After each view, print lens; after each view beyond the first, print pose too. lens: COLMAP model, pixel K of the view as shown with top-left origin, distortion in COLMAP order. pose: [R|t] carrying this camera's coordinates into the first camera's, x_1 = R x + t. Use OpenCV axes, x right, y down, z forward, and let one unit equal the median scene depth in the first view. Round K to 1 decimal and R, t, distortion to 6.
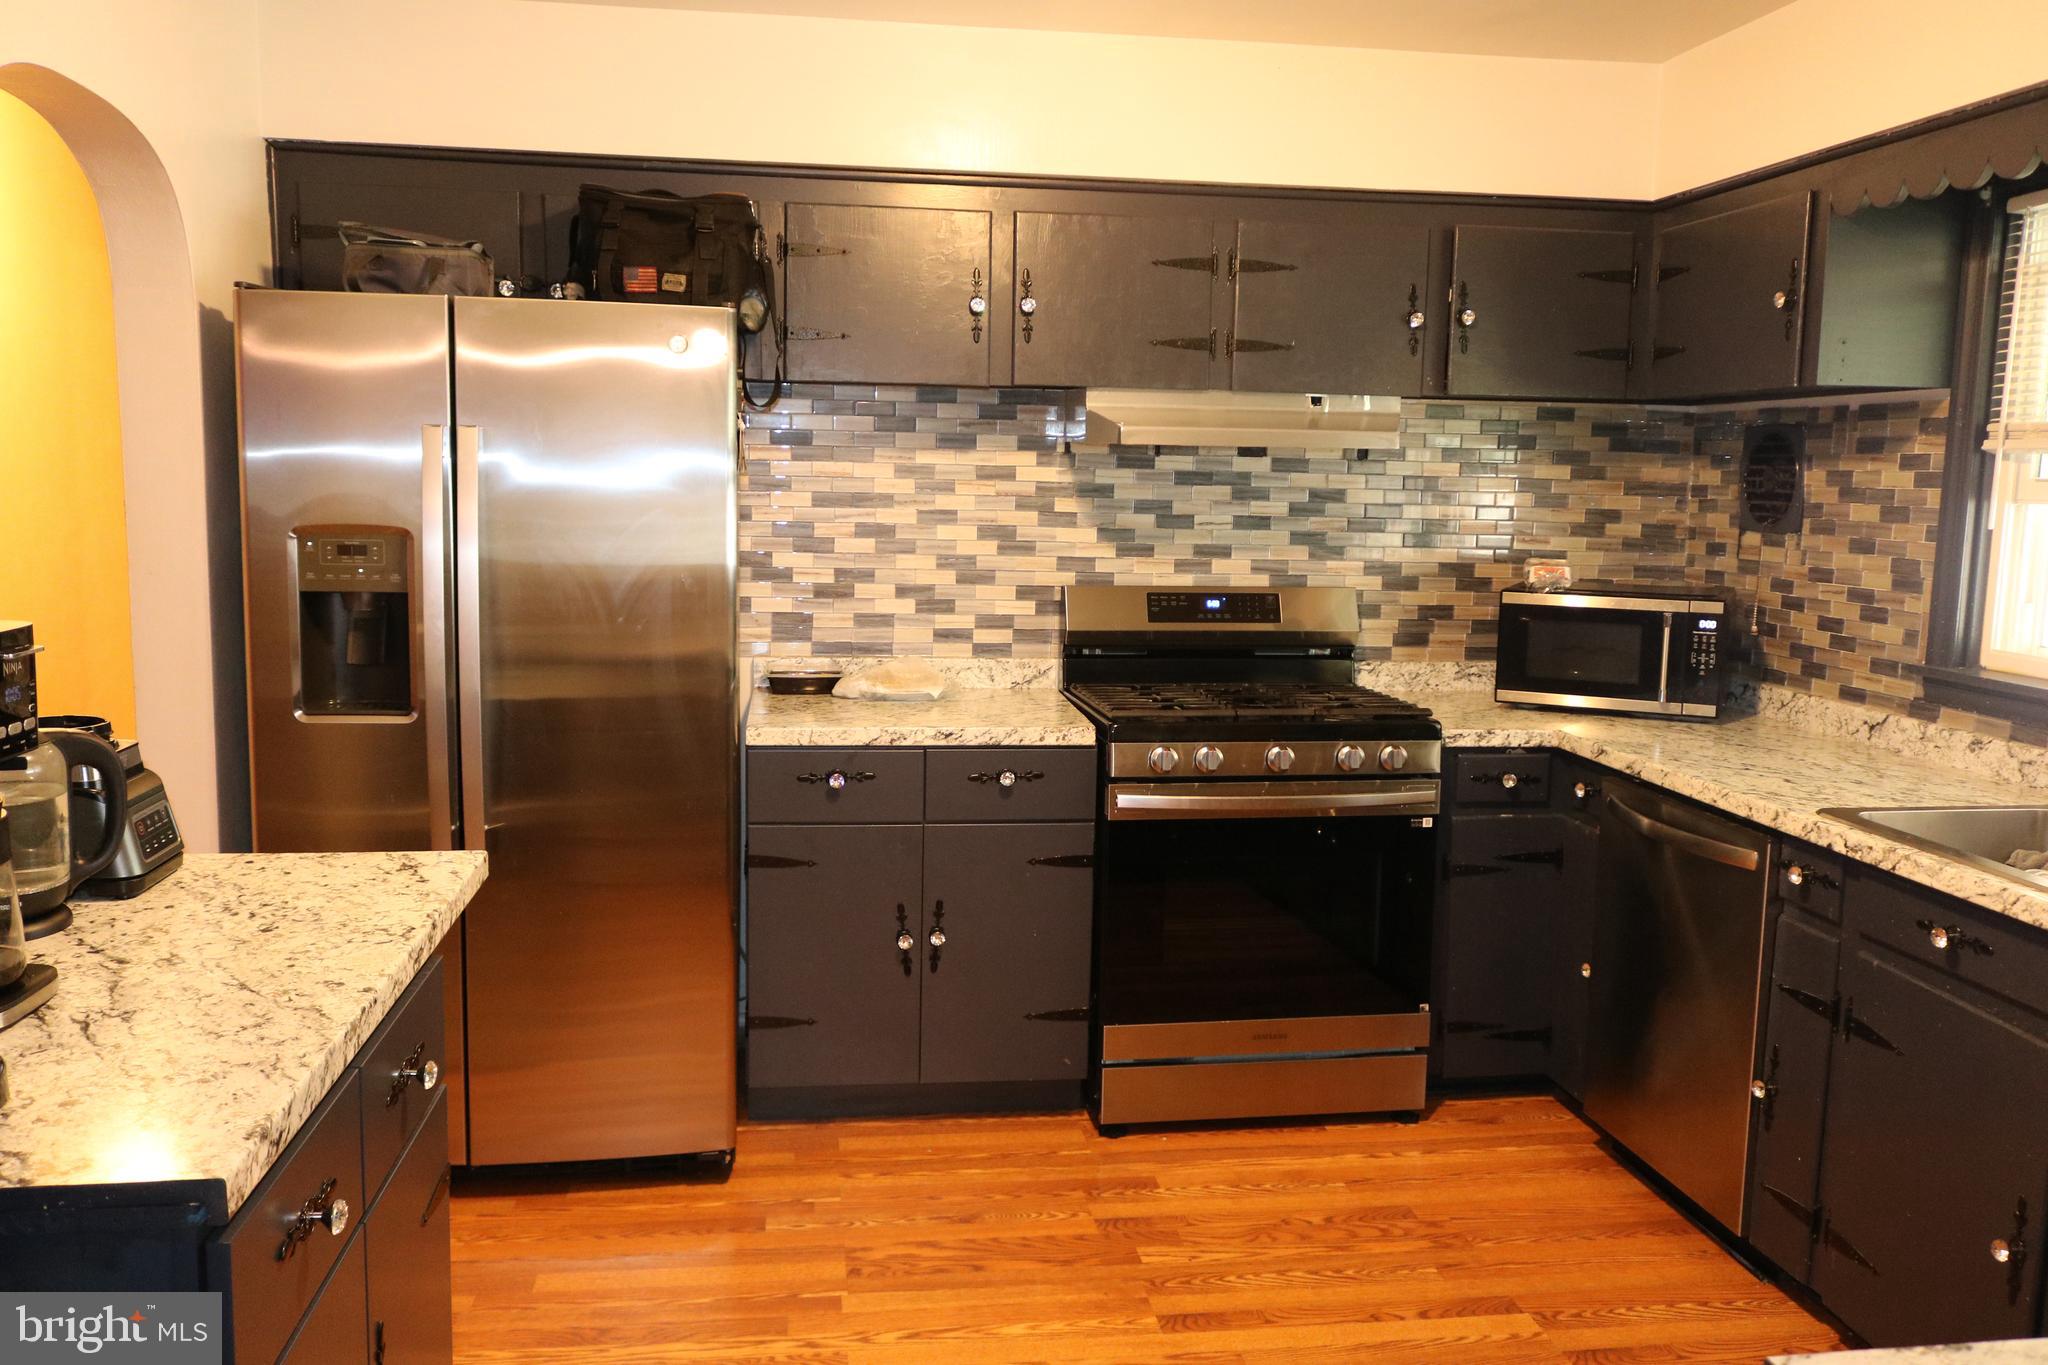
lens RADIAL K [[1669.0, 0, 1019.8], [0, 1669.0, 681.6], [0, 0, 1]] dist [-0.000648, 0.000598]
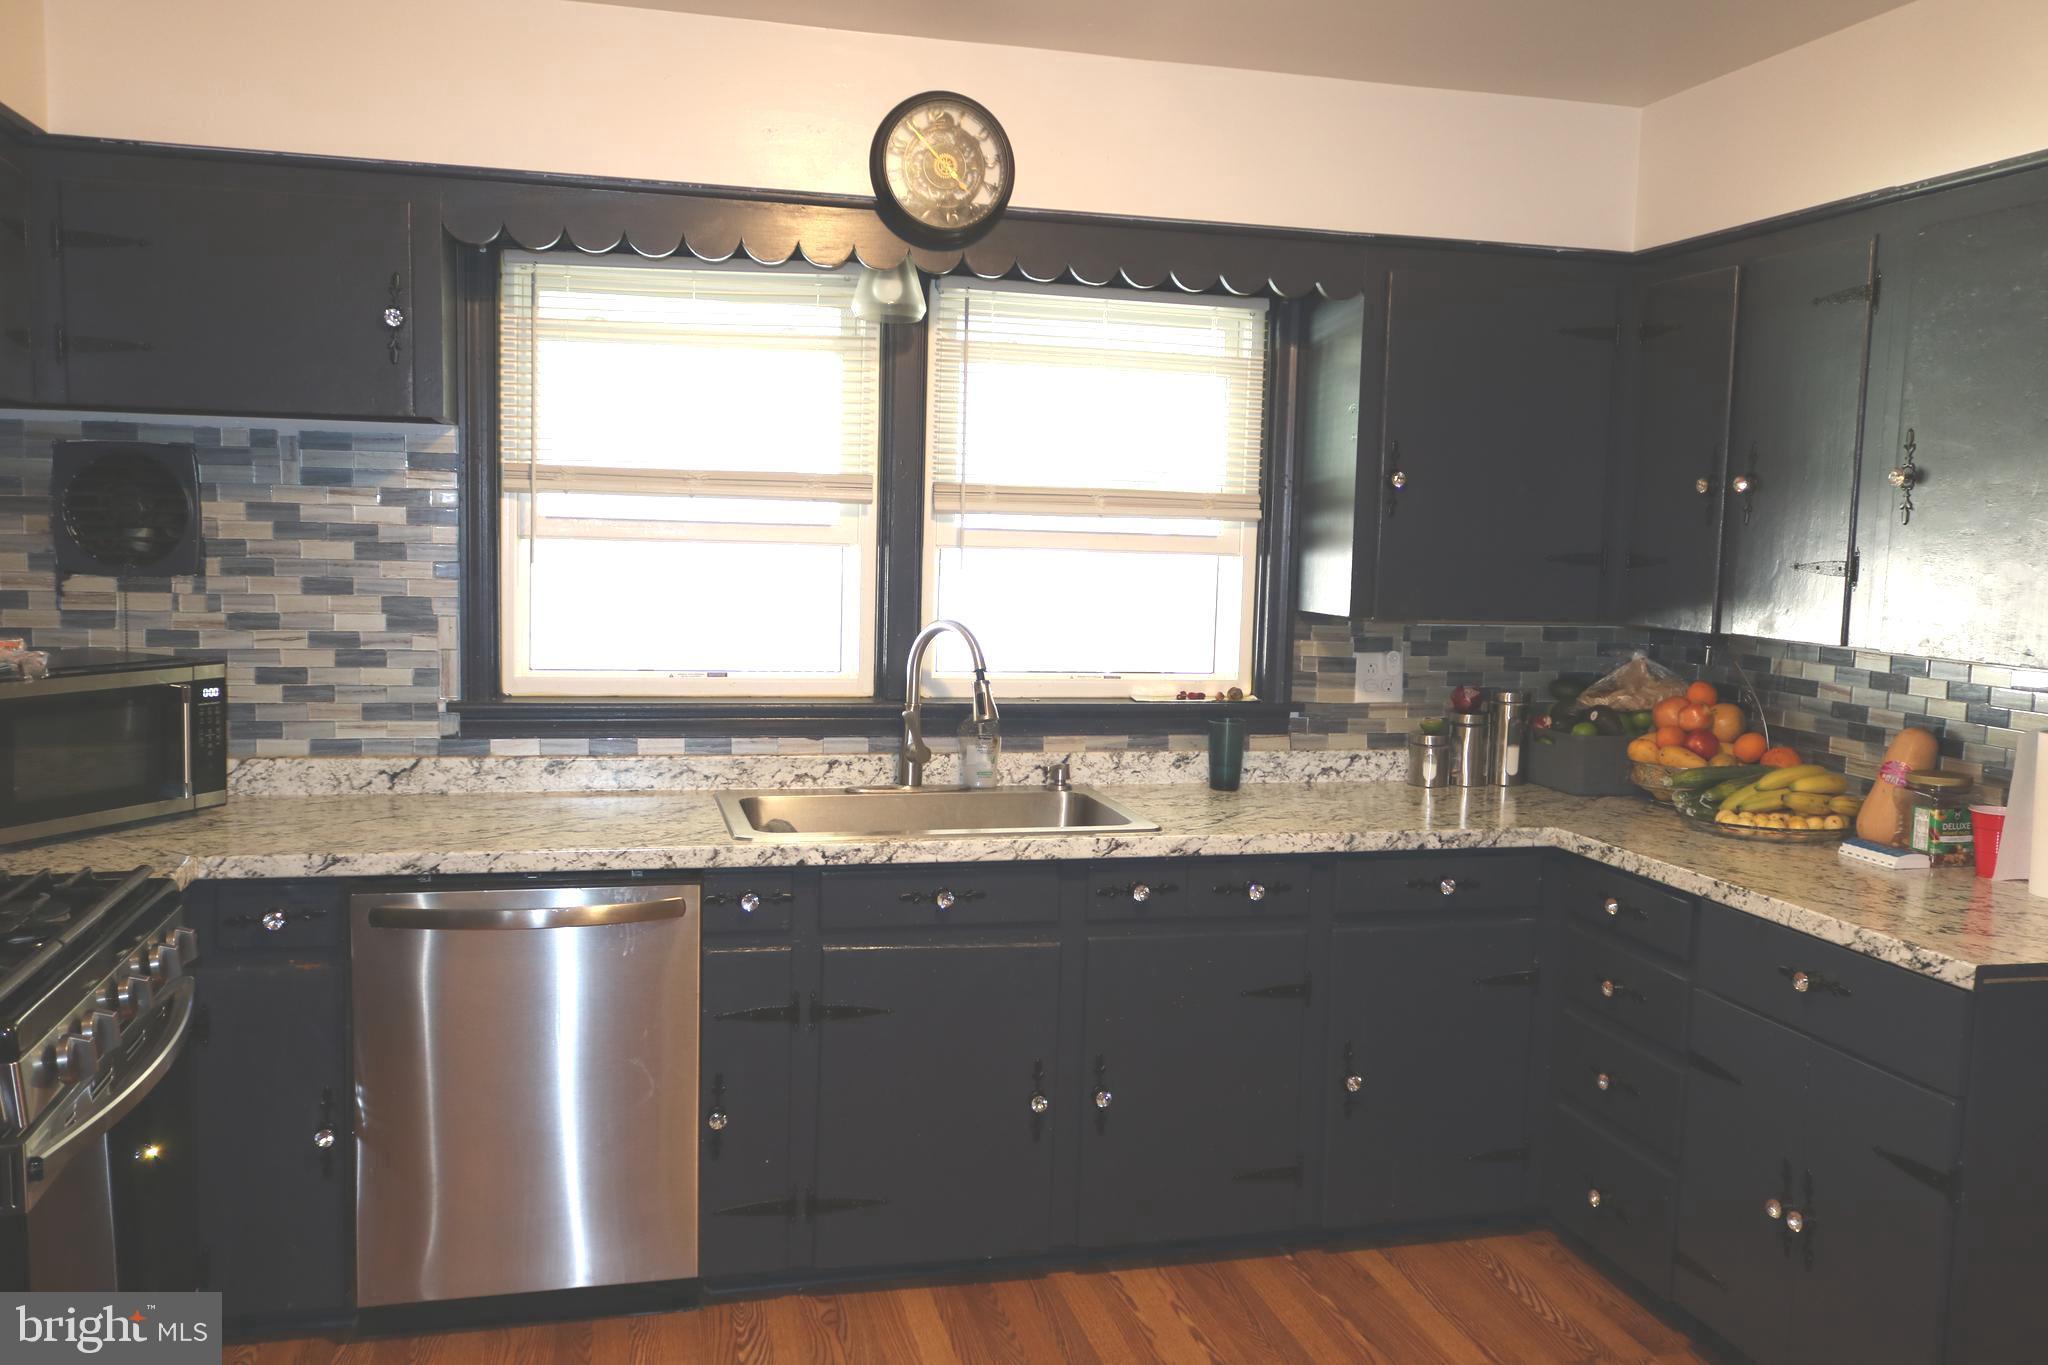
lens RADIAL K [[1669.0, 0, 1016.6], [0, 1669.0, 686.9], [0, 0, 1]] dist [-0.000648, 0.000598]
pose [[-0.104696, -0.115003, 0.987833, -0.450852], [0.099874, 0.987054, 0.125498, -0.104512], [-0.989477, 0.111798, -0.091855, 0.721105]]
